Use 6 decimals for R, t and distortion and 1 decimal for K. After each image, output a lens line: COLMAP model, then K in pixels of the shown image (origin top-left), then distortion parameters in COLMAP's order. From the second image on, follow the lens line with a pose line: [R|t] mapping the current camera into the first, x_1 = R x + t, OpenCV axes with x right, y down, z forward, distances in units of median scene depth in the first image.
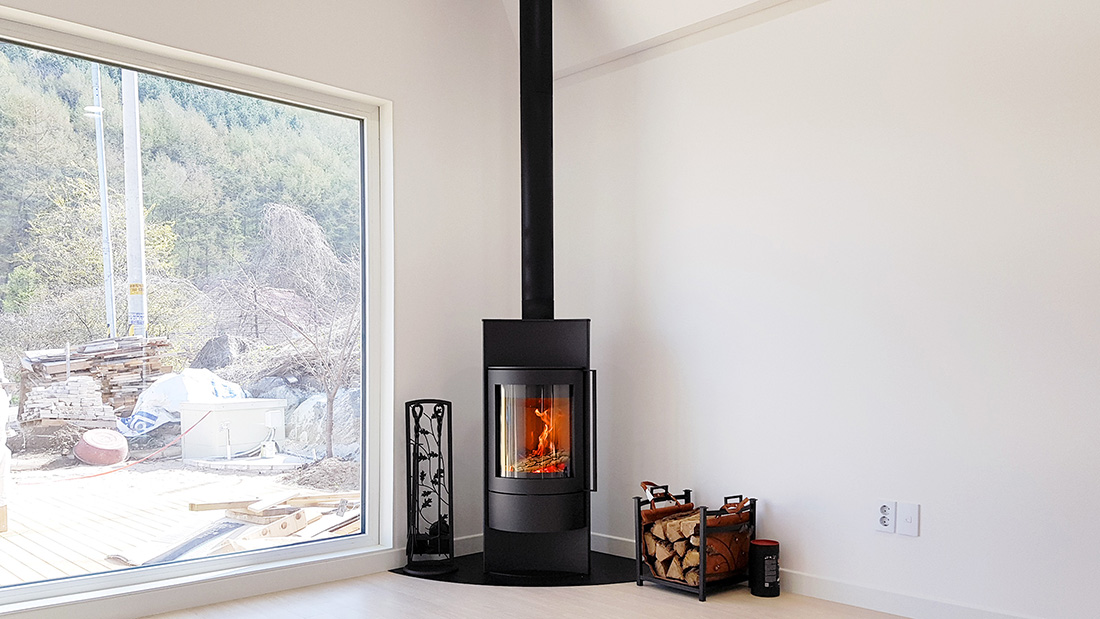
lens RADIAL K [[842.1, 0, 539.0], [0, 842.1, 317.2], [0, 0, 1]] dist [-0.008558, 0.000941]
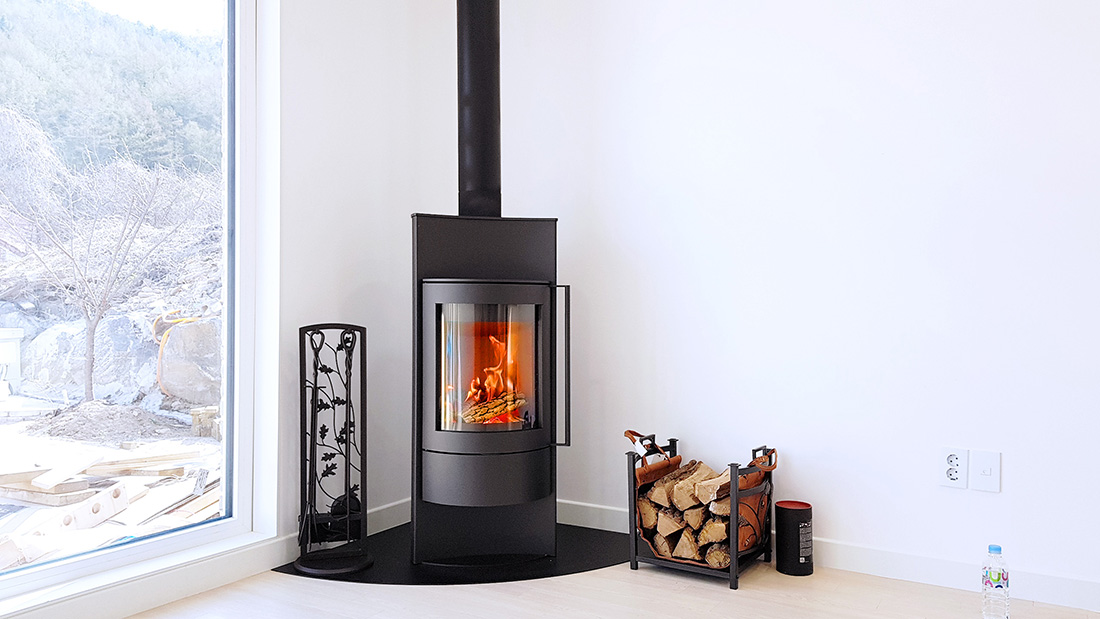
lens RADIAL K [[842.1, 0, 505.9], [0, 842.1, 260.2], [0, 0, 1]] dist [-0.008558, 0.000941]
pose [[0.965970, 0.020021, 0.257880, -0.175919], [-0.023534, 0.999667, 0.010542, 0.033084], [-0.257583, -0.016252, 0.966119, 0.279139]]
